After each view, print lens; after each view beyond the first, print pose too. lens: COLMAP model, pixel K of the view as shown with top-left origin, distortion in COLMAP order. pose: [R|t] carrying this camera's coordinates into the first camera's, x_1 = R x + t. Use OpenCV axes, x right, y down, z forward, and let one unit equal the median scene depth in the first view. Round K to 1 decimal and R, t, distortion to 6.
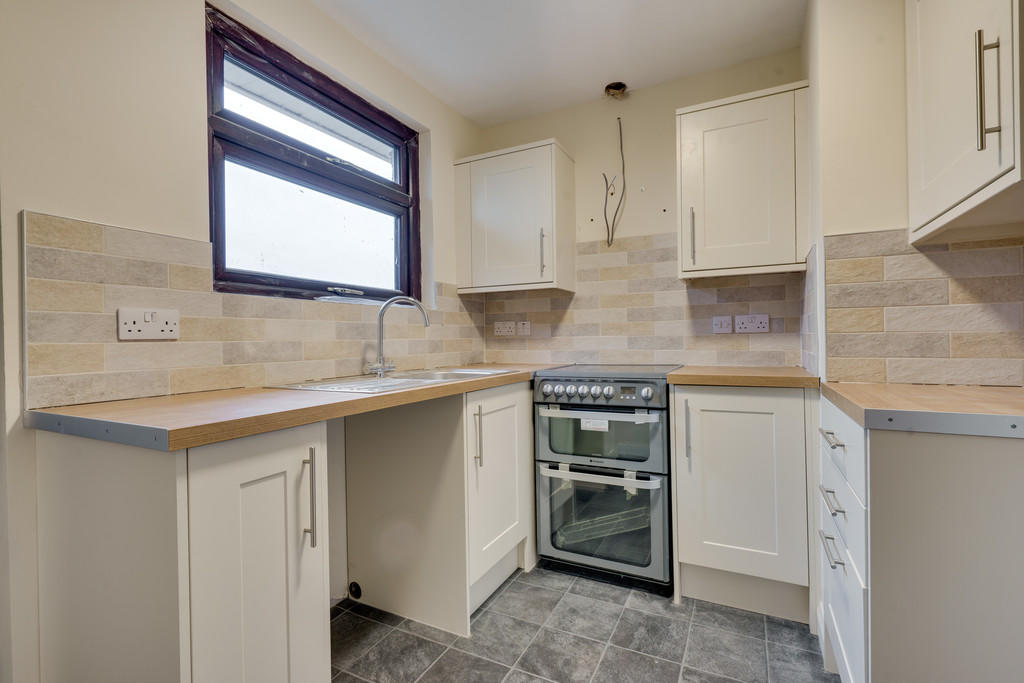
lens RADIAL K [[463.0, 0, 514.1], [0, 463.0, 351.4], [0, 0, 1]] dist [-0.001210, 0.002179]
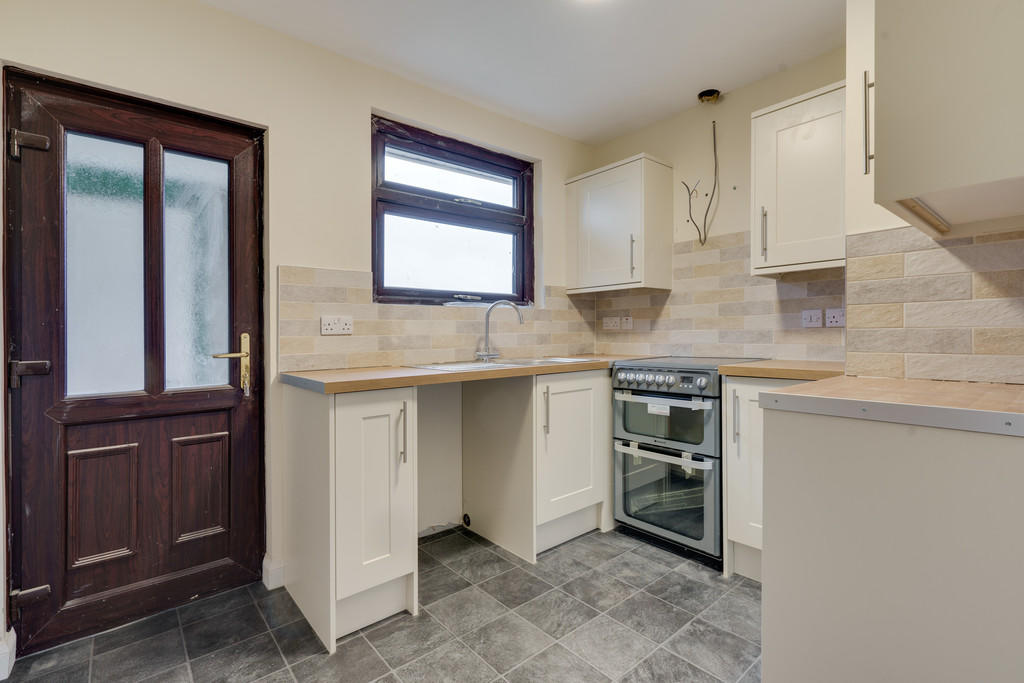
lens RADIAL K [[463.0, 0, 509.0], [0, 463.0, 342.9], [0, 0, 1]] dist [-0.001210, 0.002179]
pose [[0.919497, 0.008484, -0.393006, 0.303613], [-0.008900, 0.999960, 0.000764, -0.001311], [0.392996, 0.002795, 0.919536, -0.197864]]
